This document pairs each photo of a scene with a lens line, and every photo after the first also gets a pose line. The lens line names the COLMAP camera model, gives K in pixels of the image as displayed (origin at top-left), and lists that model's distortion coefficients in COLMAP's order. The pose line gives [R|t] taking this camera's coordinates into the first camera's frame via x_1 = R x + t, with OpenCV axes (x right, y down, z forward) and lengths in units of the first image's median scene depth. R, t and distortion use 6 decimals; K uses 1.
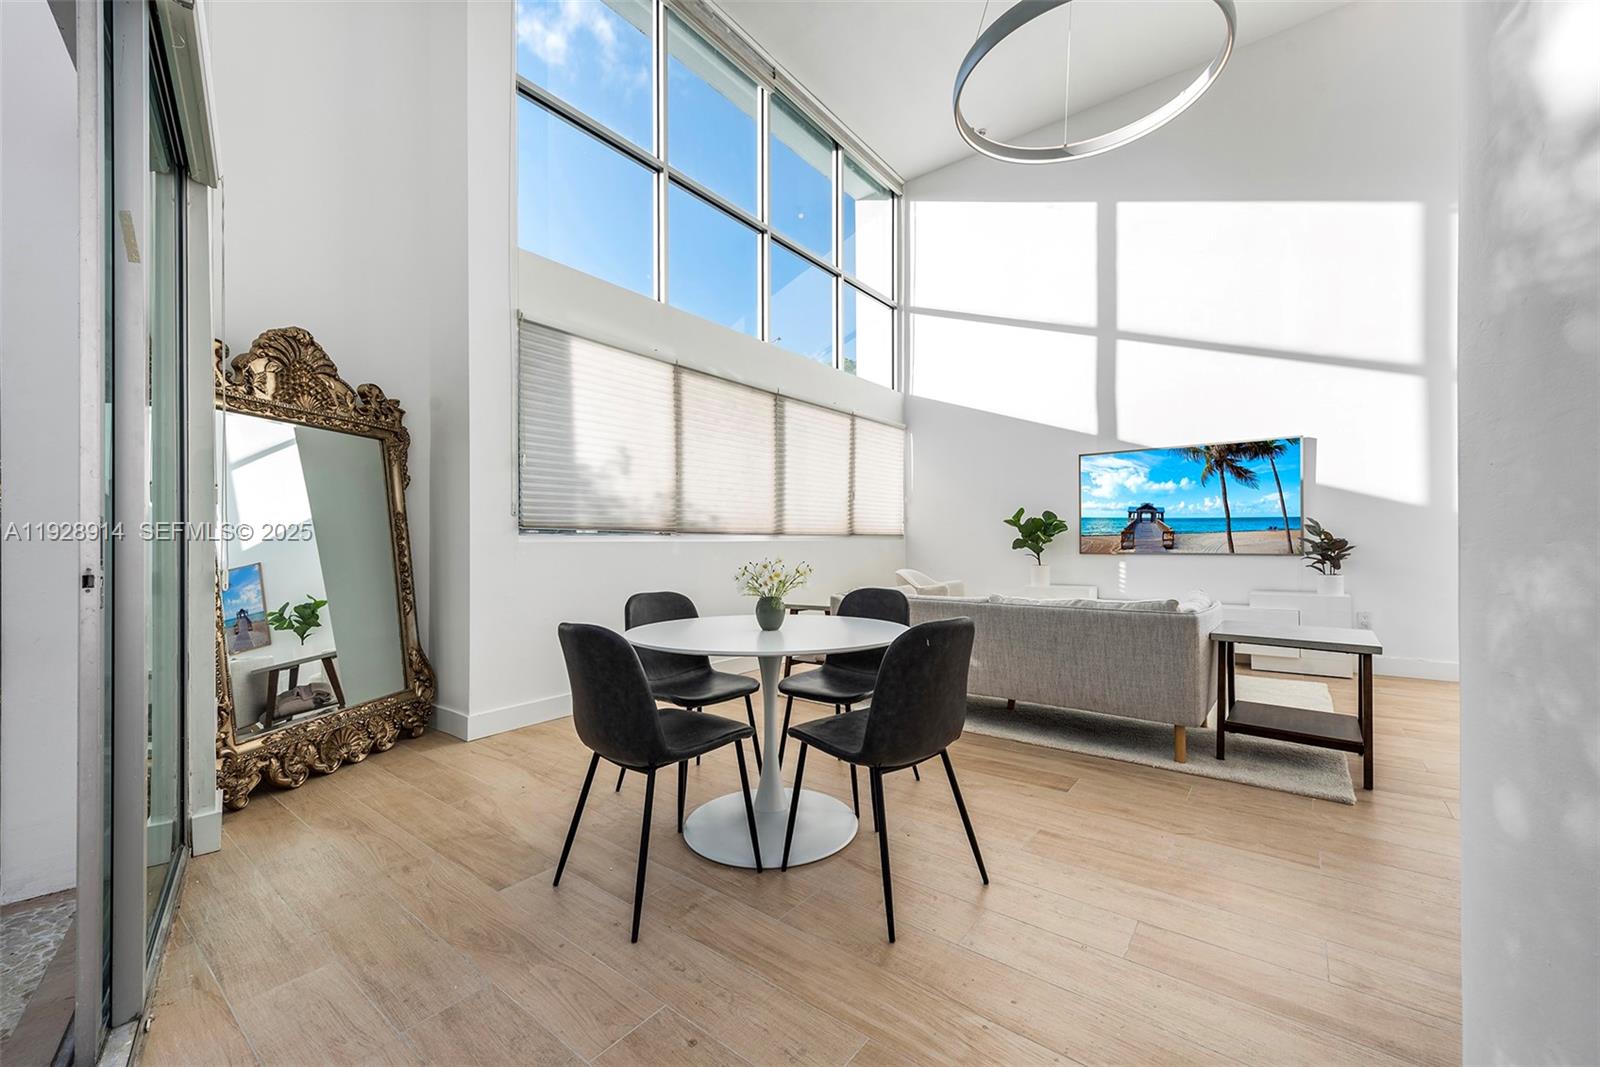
lens RADIAL K [[627.3, 0, 806.7], [0, 627.3, 534.1], [0, 0, 1]] dist [0.013239, -0.004174]
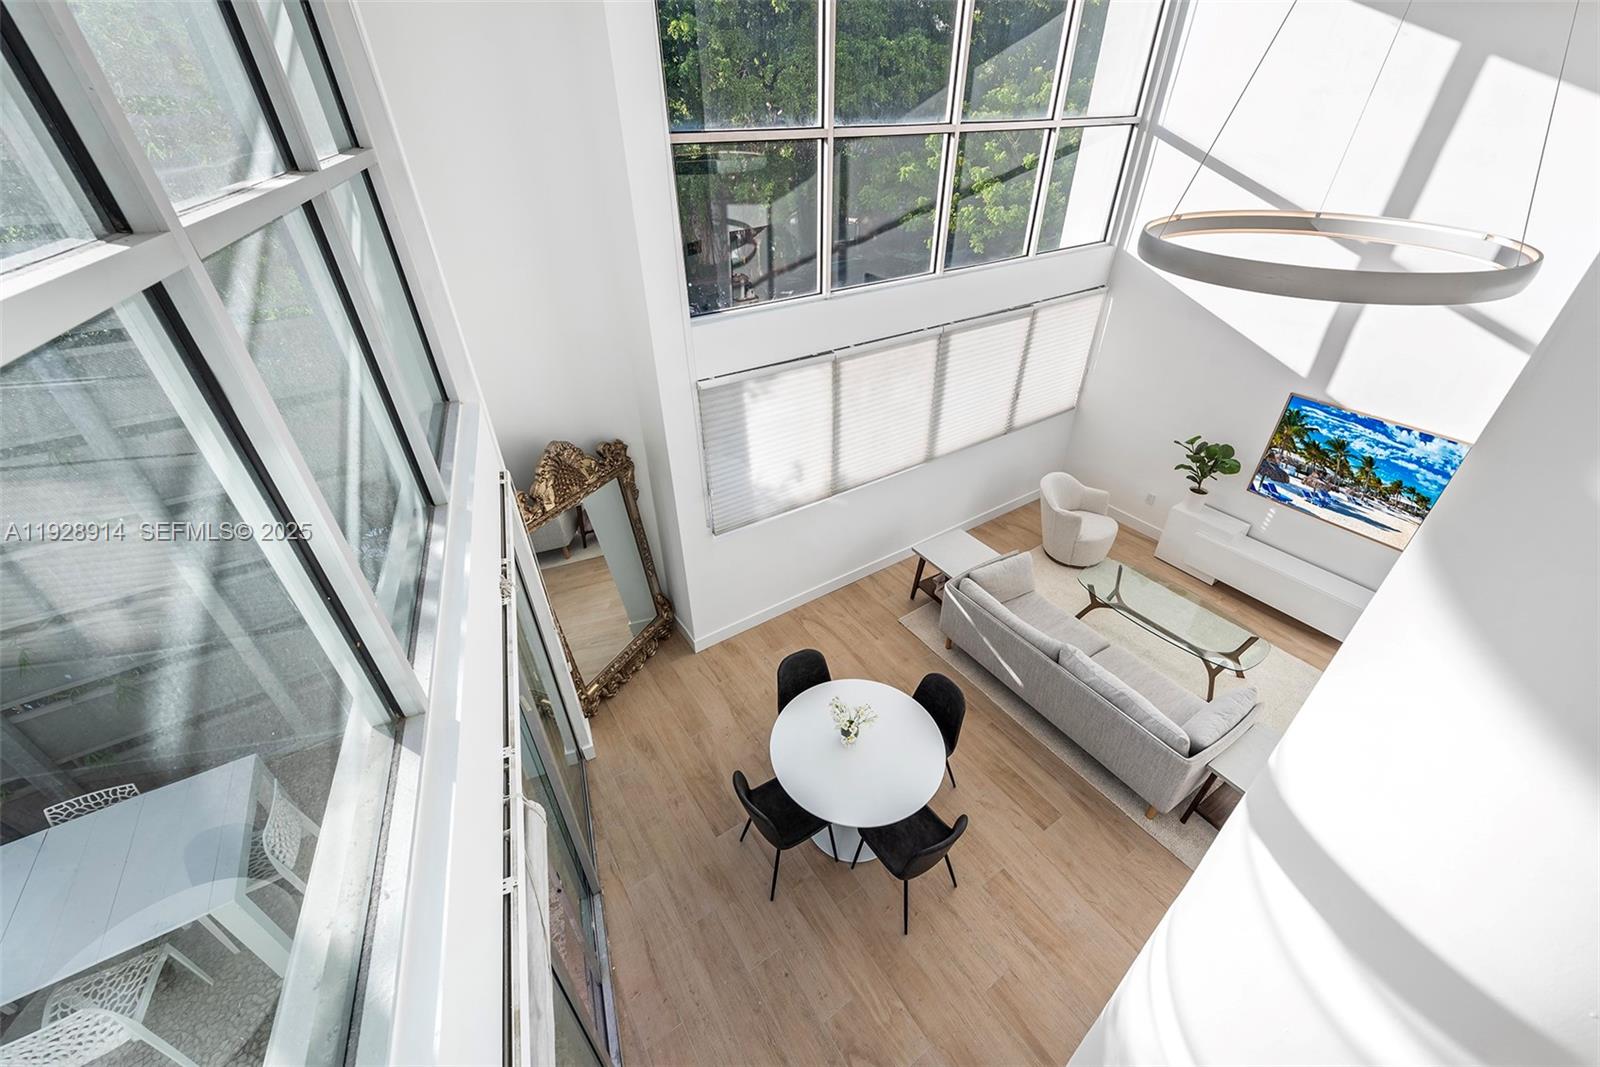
lens RADIAL K [[622.1, 0, 803.8], [0, 622.1, 534.9], [0, 0, 1]] dist [0.002502, -0.000130]
pose [[0.949028, 0.178084, -0.260063, 0.056974], [0.003263, 0.819495, 0.573077, -0.528883], [0.315176, -0.544715, 0.777142, 0.003355]]
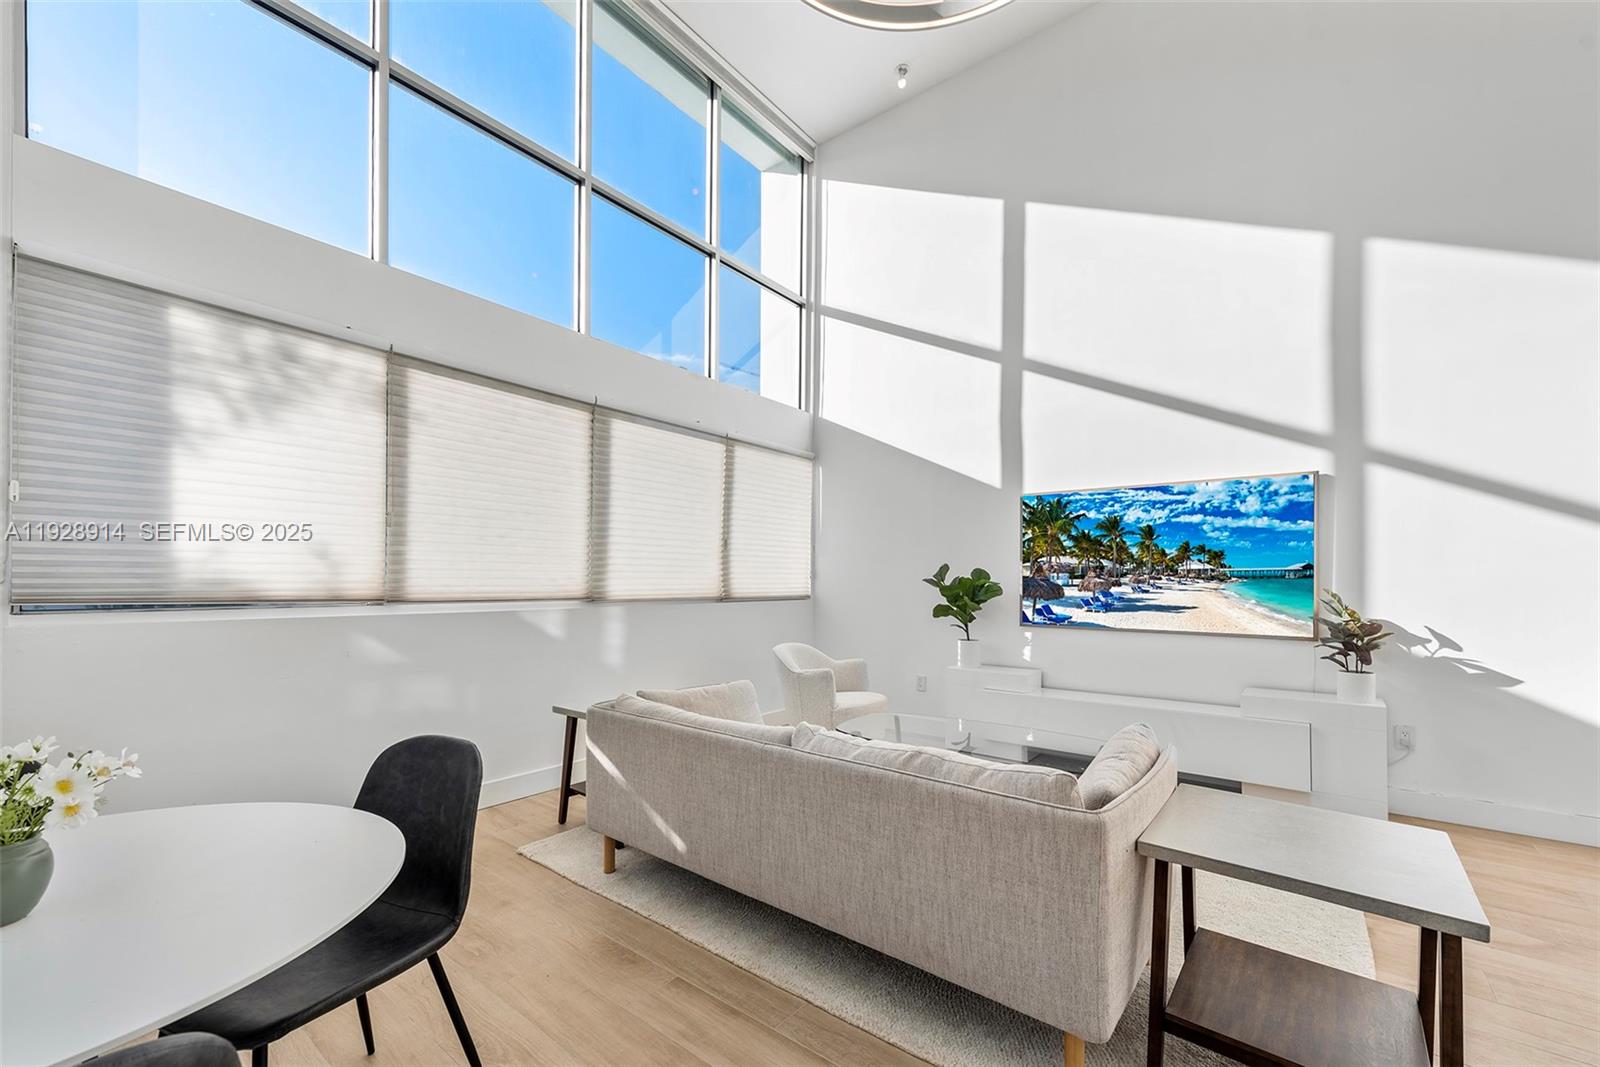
lens RADIAL K [[643.8, 0, 806.1], [0, 643.8, 574.6], [0, 0, 1]] dist [0.014546, 0.000031]
pose [[0.999936, 0.011290, 0.000575, 0.201098], [-0.011291, 0.999935, 0.001605, -0.032736], [-0.000557, -0.001611, 0.999999, 0.257616]]
